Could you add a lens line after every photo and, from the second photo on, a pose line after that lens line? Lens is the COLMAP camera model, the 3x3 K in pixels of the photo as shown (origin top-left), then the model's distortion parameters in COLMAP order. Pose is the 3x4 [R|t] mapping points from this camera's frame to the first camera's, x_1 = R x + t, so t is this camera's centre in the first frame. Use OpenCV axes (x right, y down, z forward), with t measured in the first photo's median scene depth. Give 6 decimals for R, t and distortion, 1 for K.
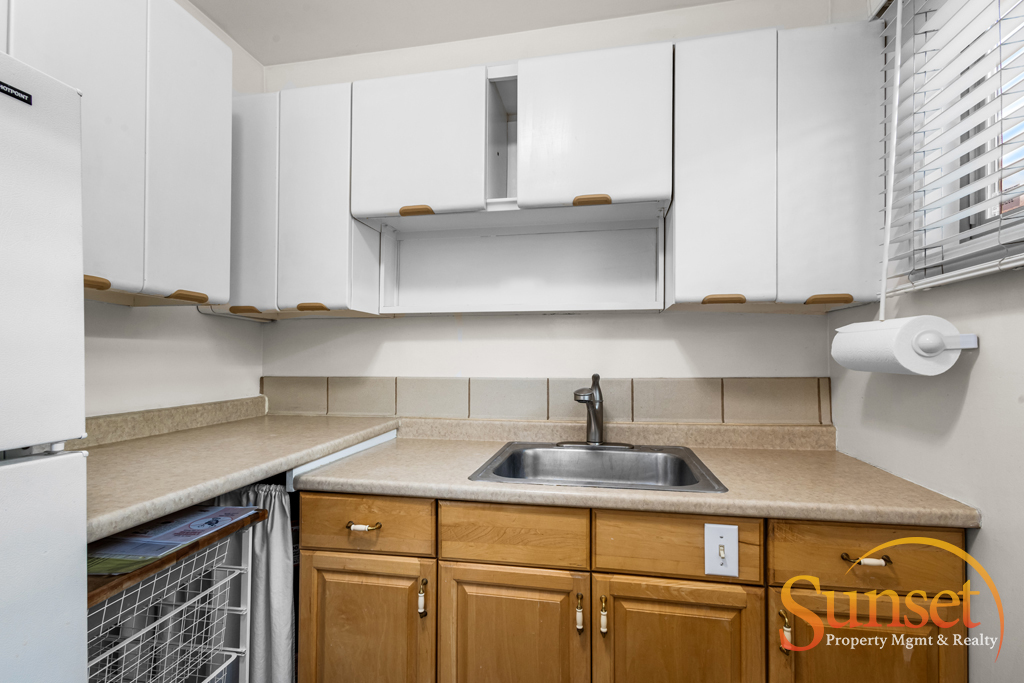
lens RADIAL K [[480.0, 0, 510.8], [0, 480.0, 358.0], [0, 0, 1]] dist [0.011187, 0.000005]
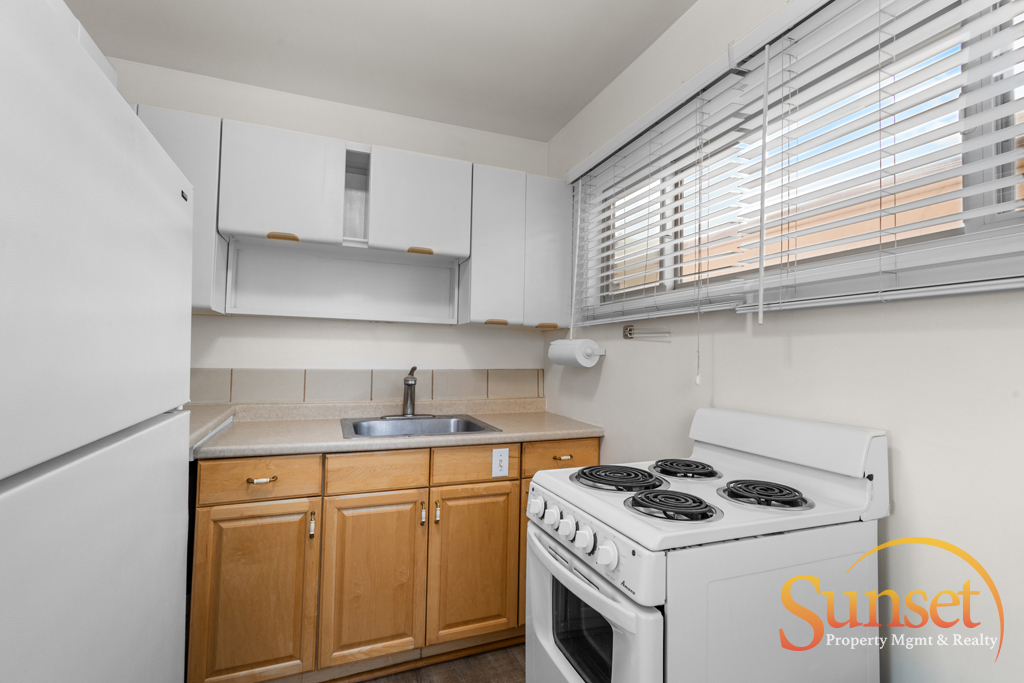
lens RADIAL K [[480.0, 0, 510.8], [0, 480.0, 358.0], [0, 0, 1]] dist [0.011187, 0.000005]
pose [[0.844906, 0.014974, 0.534706, -0.429046], [-0.019945, 0.999795, 0.003518, -0.003992], [-0.534543, -0.013637, 0.845031, -0.465985]]
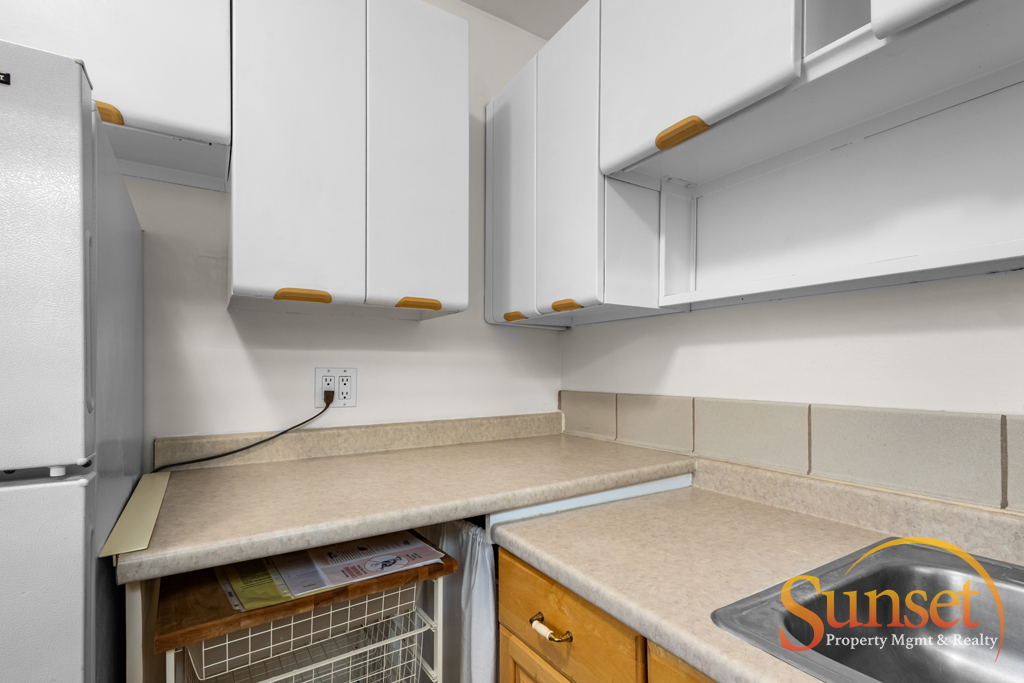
lens RADIAL K [[484.1, 0, 509.7], [0, 484.1, 367.5], [0, 0, 1]] dist [0.011188, -0.000378]
pose [[0.682650, -0.004645, -0.730731, 0.133013], [0.000824, 0.999984, -0.005587, 0.000866], [0.730745, 0.003211, 0.682643, 0.493318]]
